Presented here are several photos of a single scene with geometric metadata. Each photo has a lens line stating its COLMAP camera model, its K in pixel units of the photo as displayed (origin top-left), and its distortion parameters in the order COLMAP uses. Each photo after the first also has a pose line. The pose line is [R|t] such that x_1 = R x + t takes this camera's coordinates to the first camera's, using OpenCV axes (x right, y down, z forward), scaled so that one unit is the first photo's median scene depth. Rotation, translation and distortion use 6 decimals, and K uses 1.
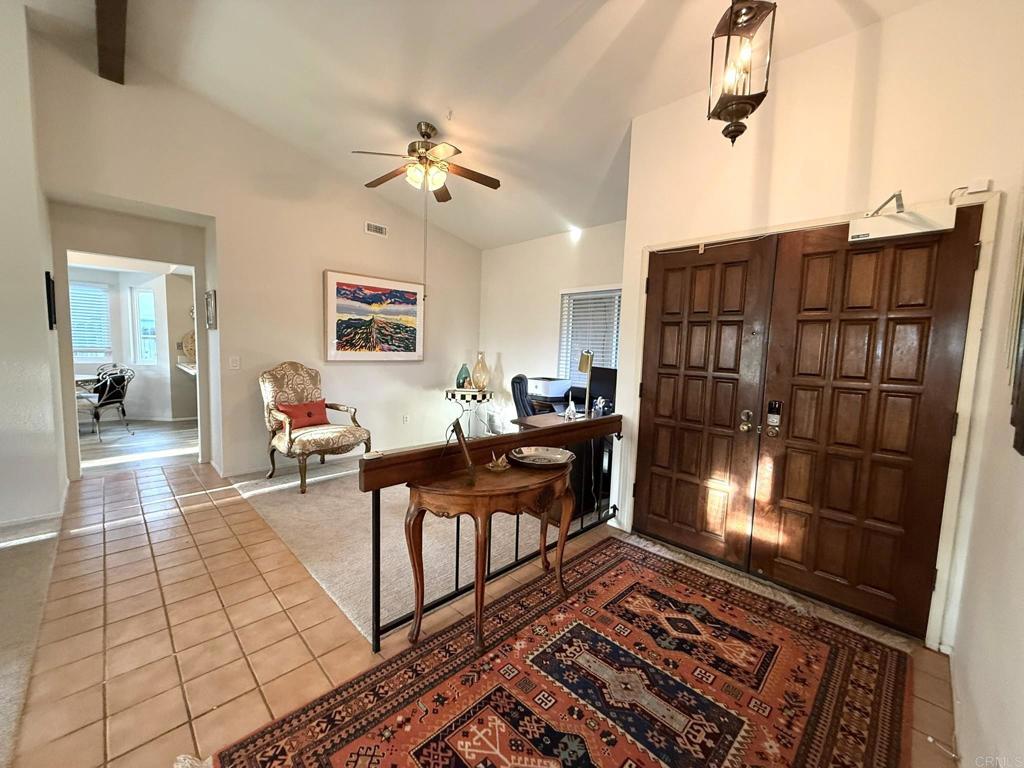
lens RADIAL K [[408.3, 0, 508.3], [0, 408.3, 384.9], [0, 0, 1]] dist [0.001415, -0.000148]
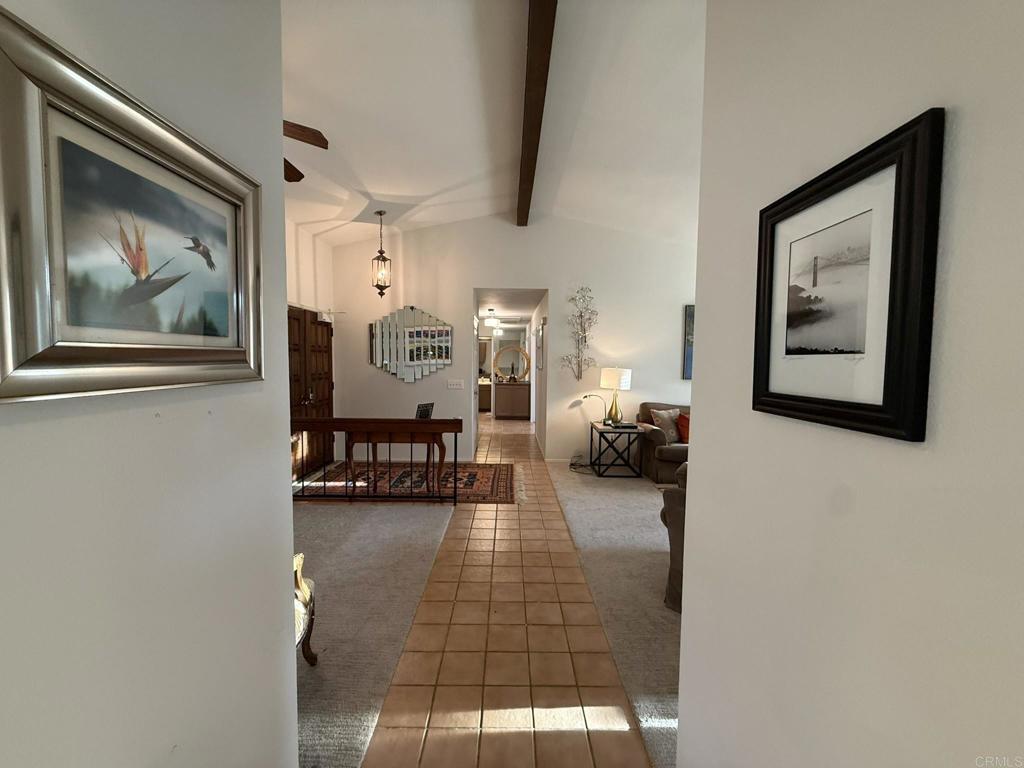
lens RADIAL K [[408.3, 0, 510.9], [0, 408.3, 382.9], [0, 0, 1]] dist [0.001415, -0.000148]
pose [[-0.713945, -0.082427, 0.695333, -1.359283], [0.029721, 0.988585, 0.147707, -0.230722], [-0.699570, 0.126121, -0.703346, 1.508722]]
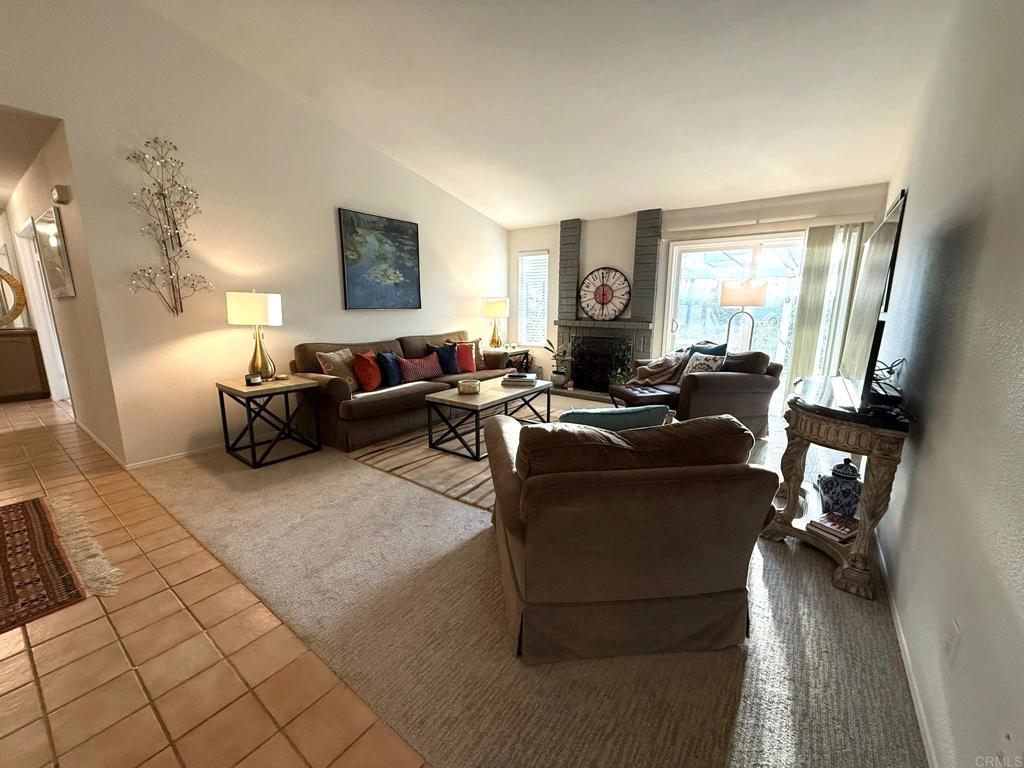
lens RADIAL K [[408.3, 0, 509.5], [0, 408.3, 383.1], [0, 0, 1]] dist [0.001415, -0.000148]
pose [[-0.987664, -0.011129, -0.156194, -0.917540], [-0.054370, 0.959787, 0.275414, -0.112285], [0.146848, 0.280509, -0.948552, 1.113893]]
